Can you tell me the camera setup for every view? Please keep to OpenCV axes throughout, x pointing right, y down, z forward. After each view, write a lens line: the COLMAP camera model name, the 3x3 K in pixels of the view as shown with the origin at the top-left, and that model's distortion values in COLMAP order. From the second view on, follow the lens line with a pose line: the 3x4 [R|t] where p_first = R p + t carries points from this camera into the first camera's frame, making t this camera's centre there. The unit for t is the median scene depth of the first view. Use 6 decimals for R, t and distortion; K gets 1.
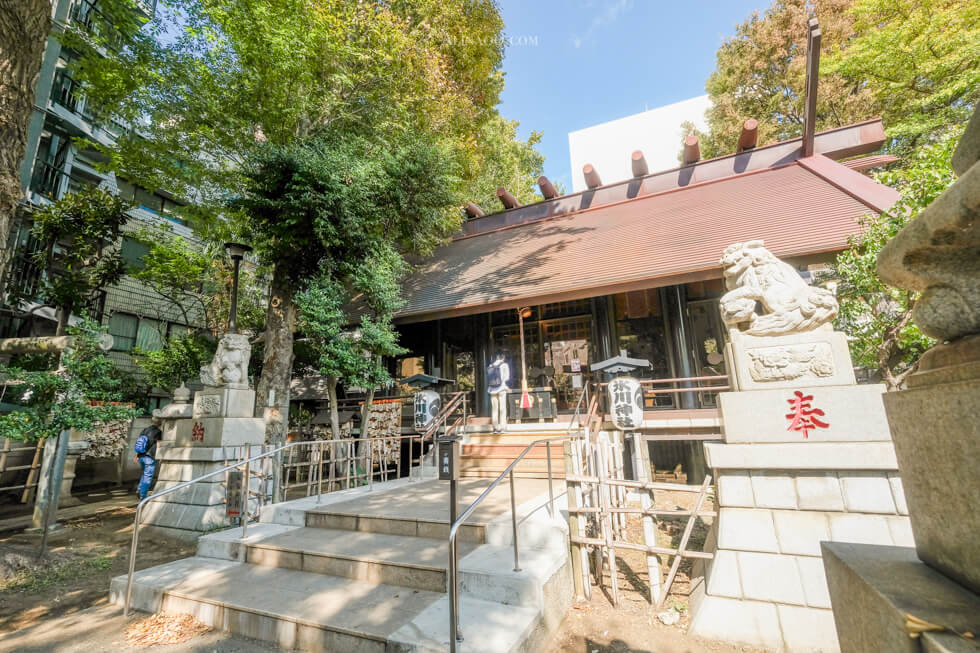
lens RADIAL K [[439.9, 0, 484.3], [0, 439.9, 325.9], [0, 0, 1]] dist [-0.000043, 0.000361]
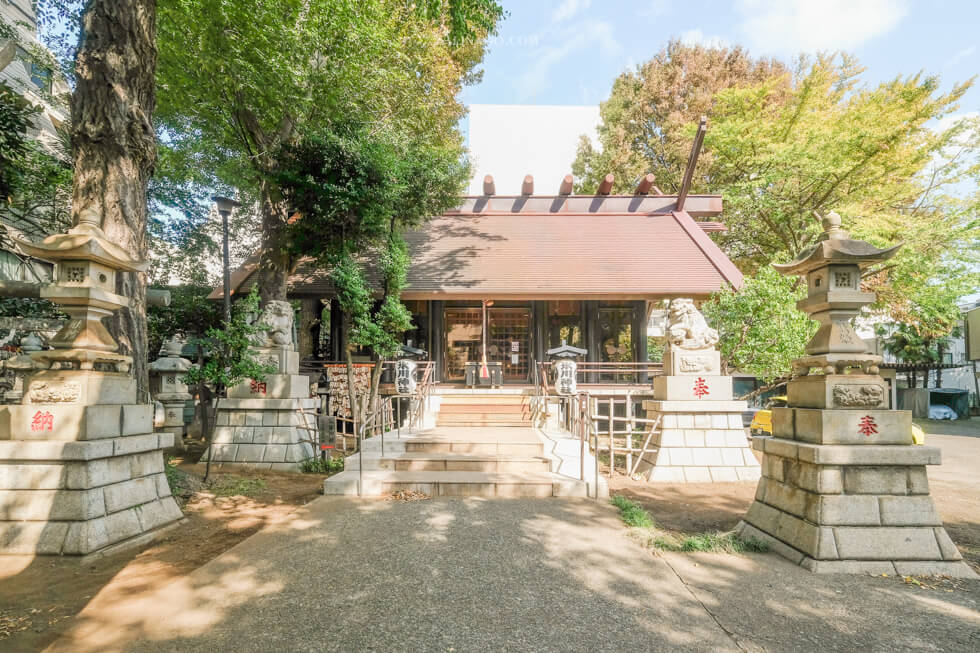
lens RADIAL K [[482.8, 0, 493.2], [0, 482.8, 376.6], [0, 0, 1]] dist [-0.001901, -0.000560]
pose [[0.910648, 0.046578, 0.410550, -0.560399], [-0.120500, 0.980370, 0.156059, -0.048780], [-0.395222, -0.191586, 0.898384, -0.343657]]
